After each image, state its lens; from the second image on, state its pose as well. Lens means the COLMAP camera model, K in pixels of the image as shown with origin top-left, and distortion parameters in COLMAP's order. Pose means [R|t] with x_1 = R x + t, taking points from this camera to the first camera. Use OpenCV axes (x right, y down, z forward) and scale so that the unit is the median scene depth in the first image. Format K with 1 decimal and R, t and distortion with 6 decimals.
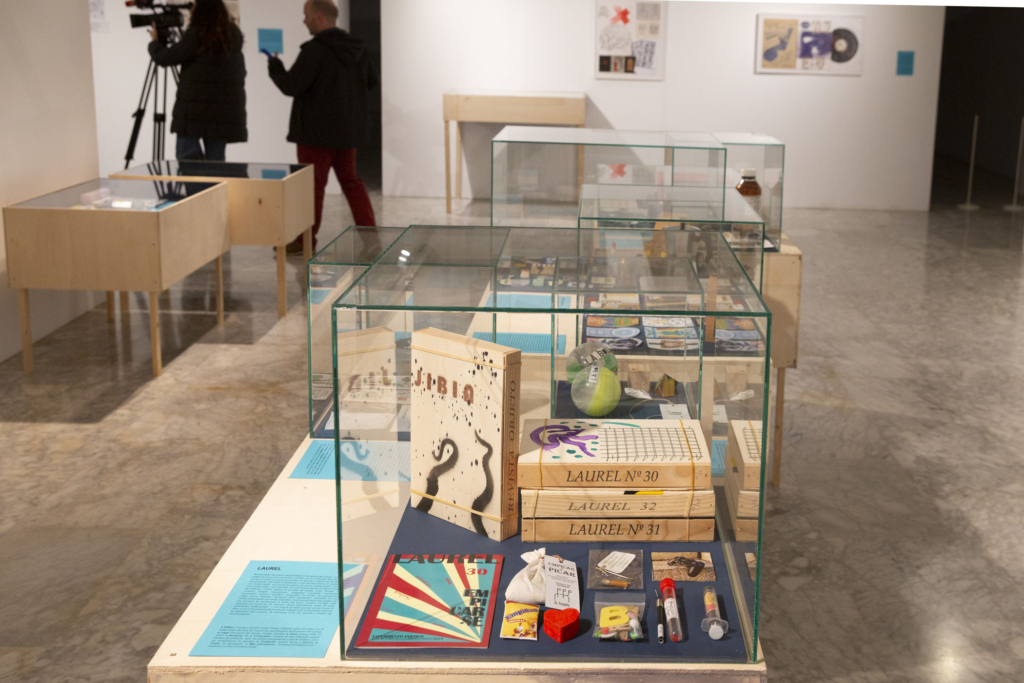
lens RADIAL K [[1059.0, 0, 626.0], [0, 1059.0, 201.5], [0, 0, 1]] dist [-0.001203, 0.000000]
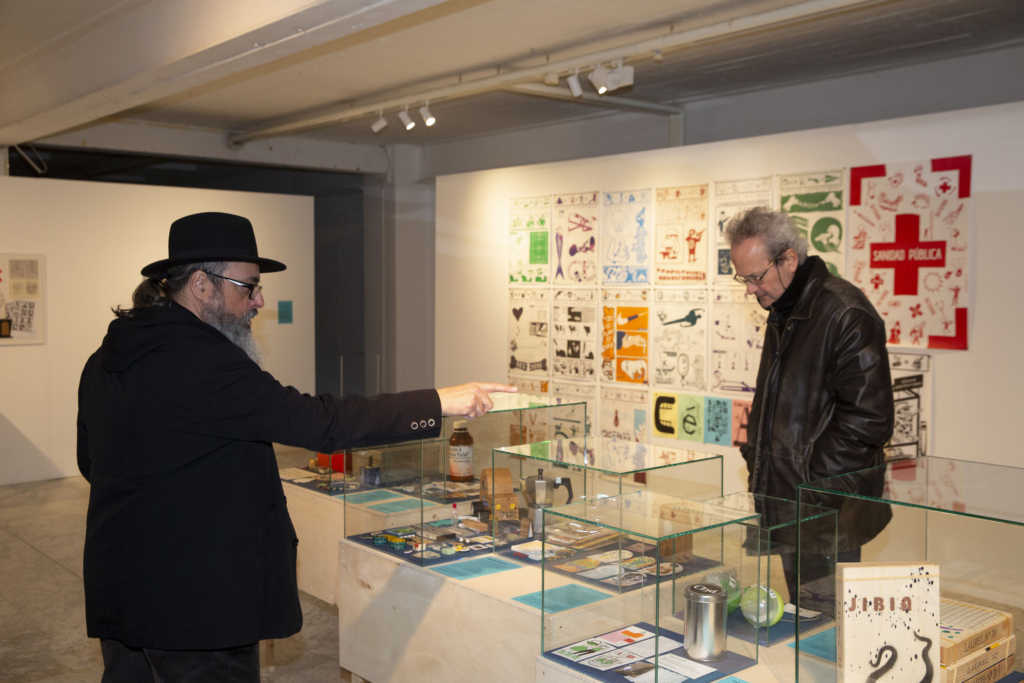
lens RADIAL K [[1059.0, 0, 518.8], [0, 1059.0, 339.1], [0, 0, 1]] dist [-0.001203, 0.000000]
pose [[0.778151, -0.063793, 0.624830, -0.217897], [0.122779, 0.991085, -0.051721, -0.021559], [-0.615960, 0.116963, 0.779046, 0.042276]]
